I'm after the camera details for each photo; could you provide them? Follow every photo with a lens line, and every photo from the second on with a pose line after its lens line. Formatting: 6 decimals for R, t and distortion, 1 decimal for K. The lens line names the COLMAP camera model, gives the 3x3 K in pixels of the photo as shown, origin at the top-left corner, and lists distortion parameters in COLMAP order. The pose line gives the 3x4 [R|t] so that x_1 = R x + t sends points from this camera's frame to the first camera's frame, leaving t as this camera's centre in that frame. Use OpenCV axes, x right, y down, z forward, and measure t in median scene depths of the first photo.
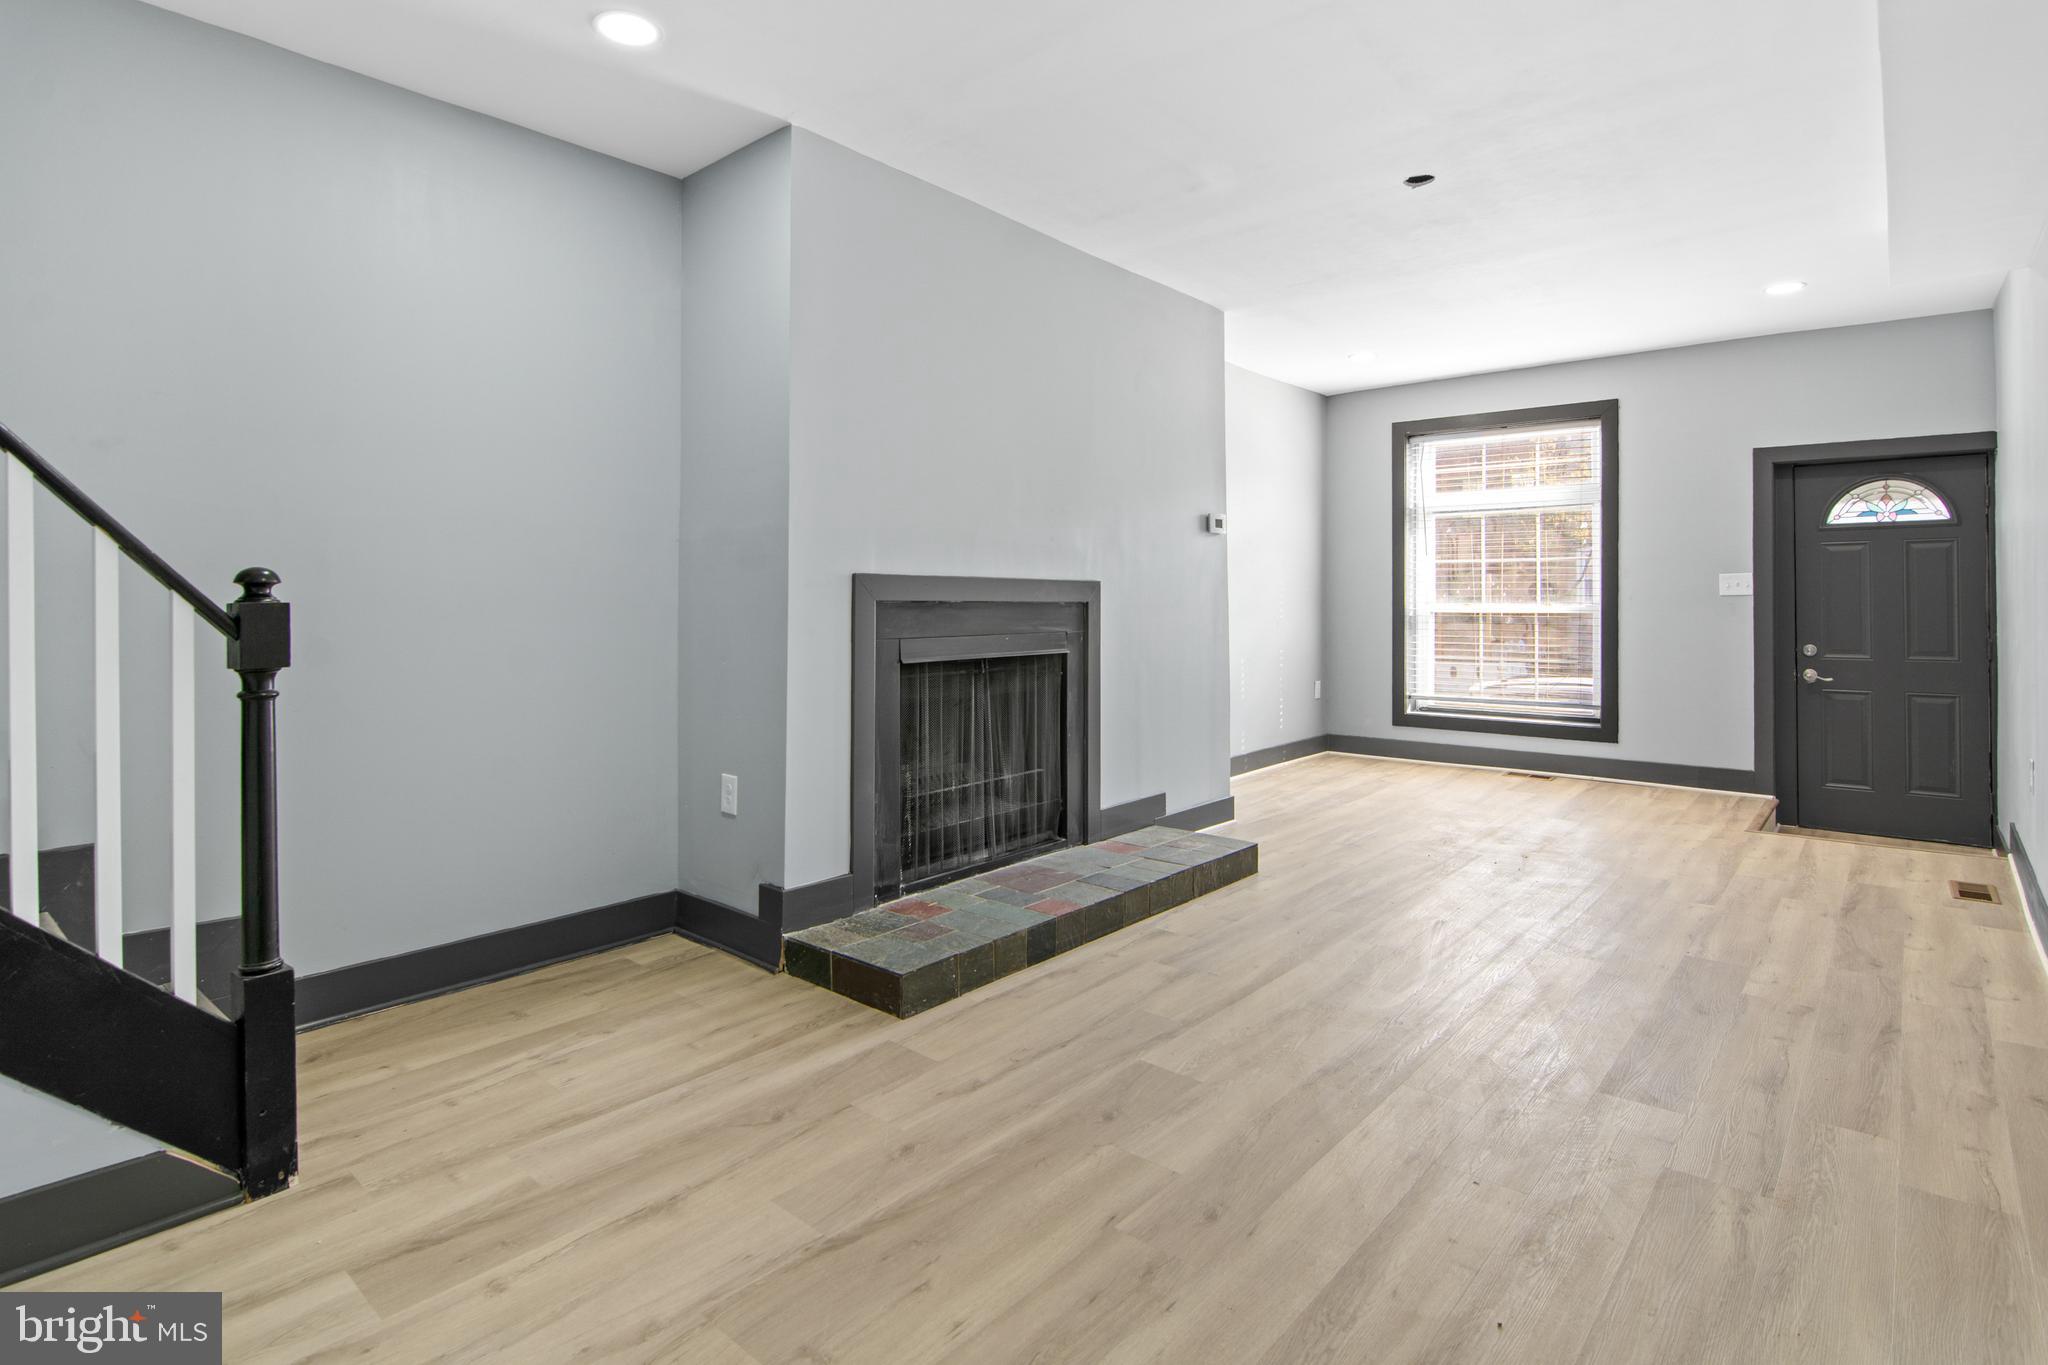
lens RADIAL K [[1032.1, 0, 1026.1], [0, 1032.1, 589.9], [0, 0, 1]] dist [-0.002738, -0.006914]
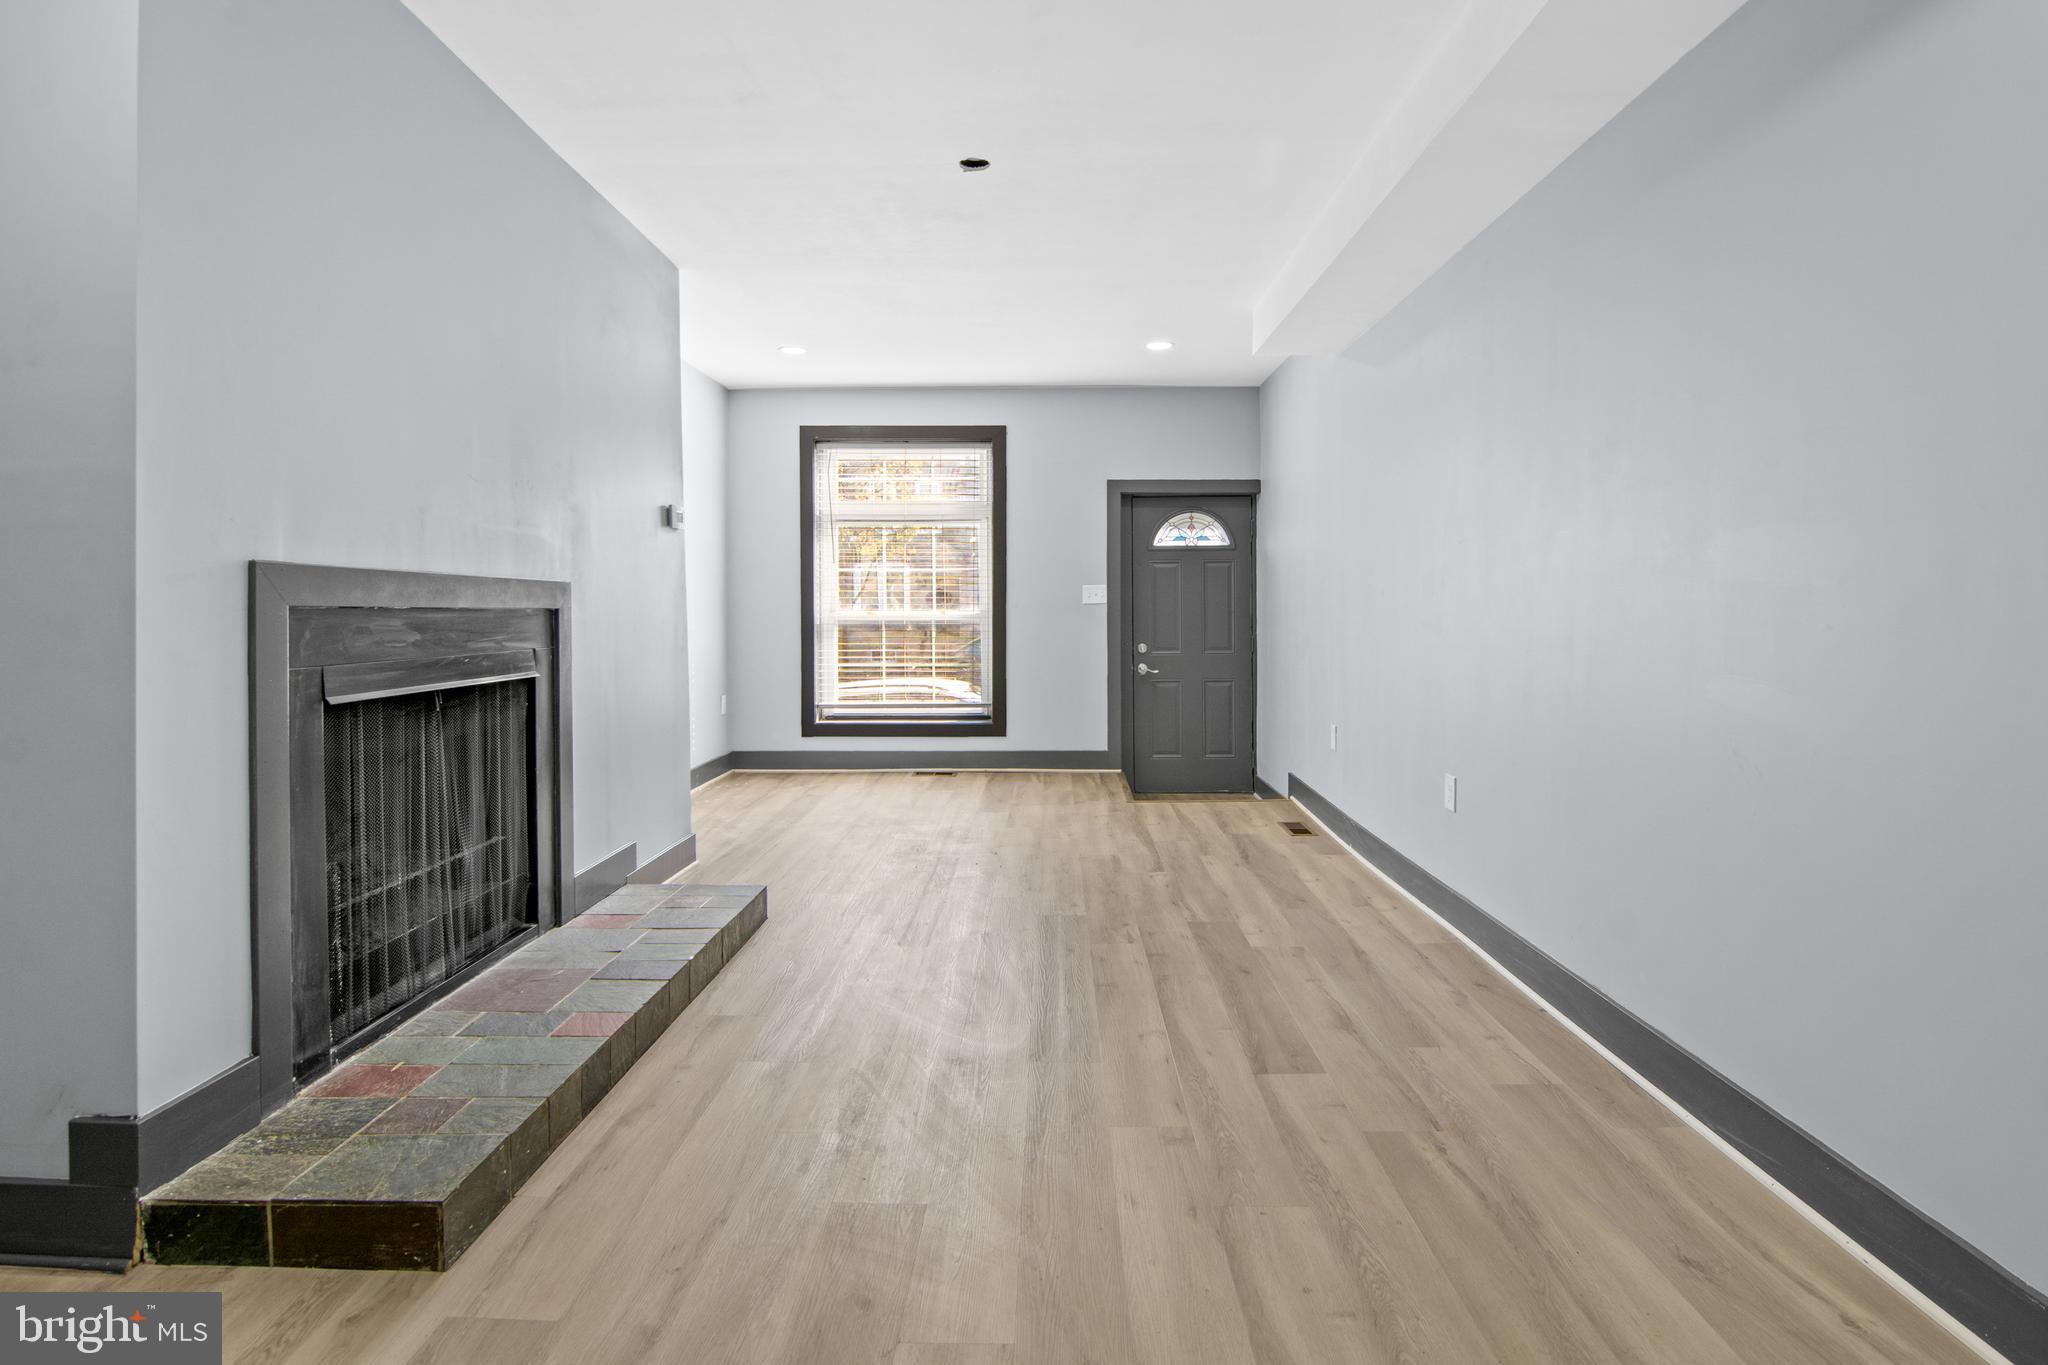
lens RADIAL K [[1021.1, 0, 1031.0], [0, 1021.1, 620.3], [0, 0, 1]] dist [-0.003565, -0.006379]
pose [[0.769437, -0.008289, 0.638669, -0.127206], [-0.003822, 0.999838, 0.017580, 0.004668], [-0.638712, -0.015968, 0.769280, 0.164028]]
